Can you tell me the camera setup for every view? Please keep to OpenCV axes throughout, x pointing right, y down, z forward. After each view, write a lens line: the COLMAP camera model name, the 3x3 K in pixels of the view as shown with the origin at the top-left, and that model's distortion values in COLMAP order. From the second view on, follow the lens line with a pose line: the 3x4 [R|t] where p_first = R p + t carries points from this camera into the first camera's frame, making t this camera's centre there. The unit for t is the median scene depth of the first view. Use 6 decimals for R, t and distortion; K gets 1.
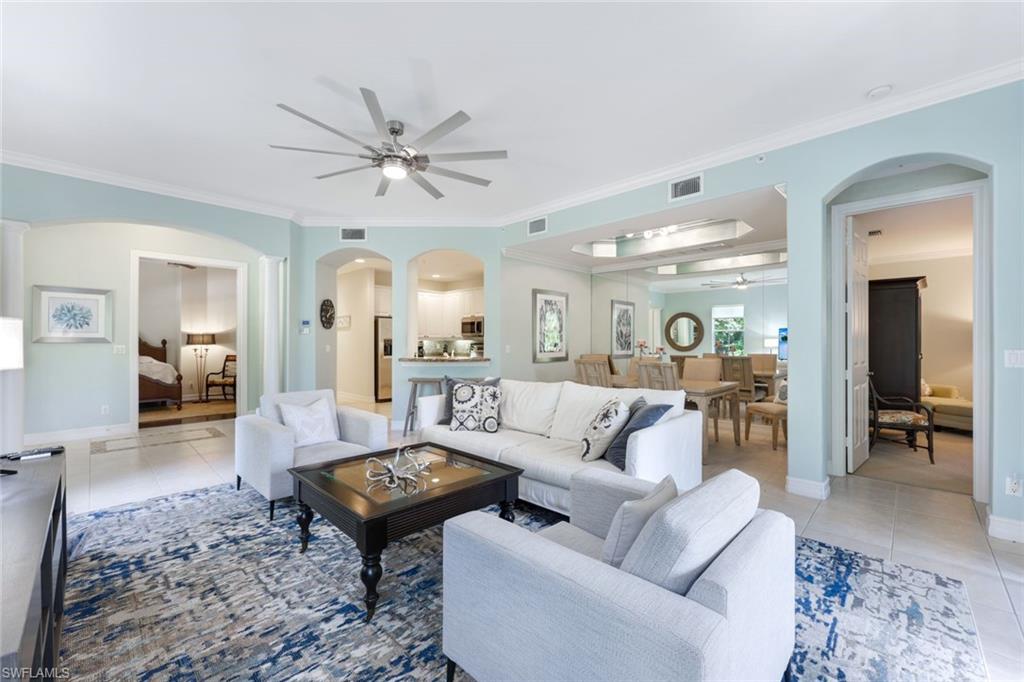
lens RADIAL K [[412.6, 0, 508.2], [0, 412.6, 342.0], [0, 0, 1]] dist [-0.002191, -0.000074]
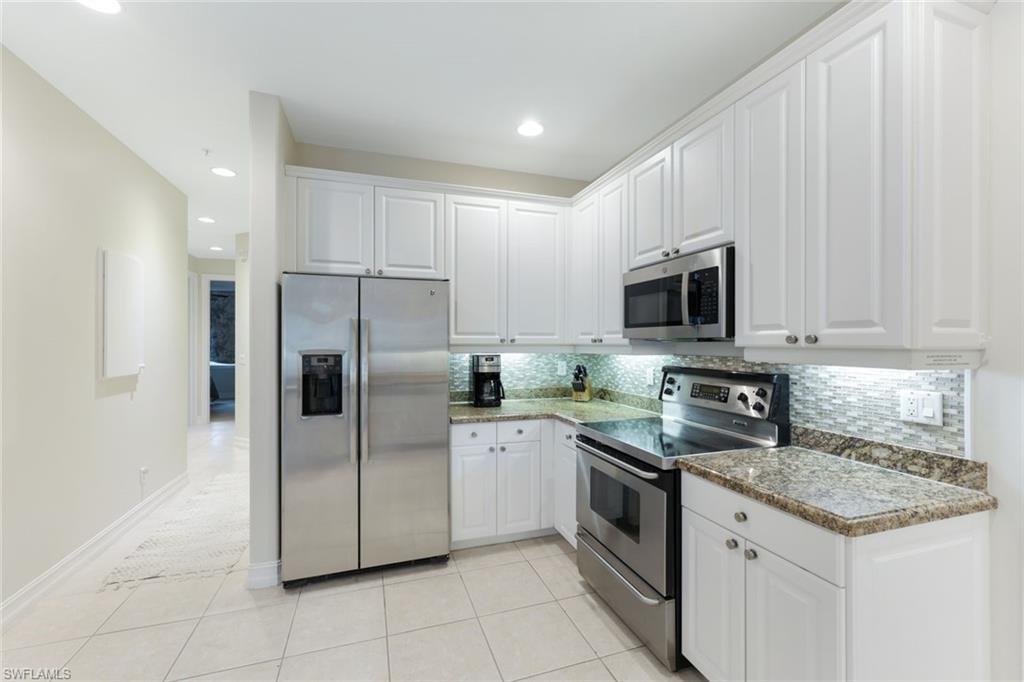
lens RADIAL K [[412.6, 0, 508.2], [0, 412.6, 342.0], [0, 0, 1]] dist [-0.002191, -0.000074]
pose [[0.898818, 0.002080, -0.438318, -0.058883], [-0.000900, 0.999995, 0.002900, -0.011926], [0.438322, -0.002212, 0.898815, 0.656389]]
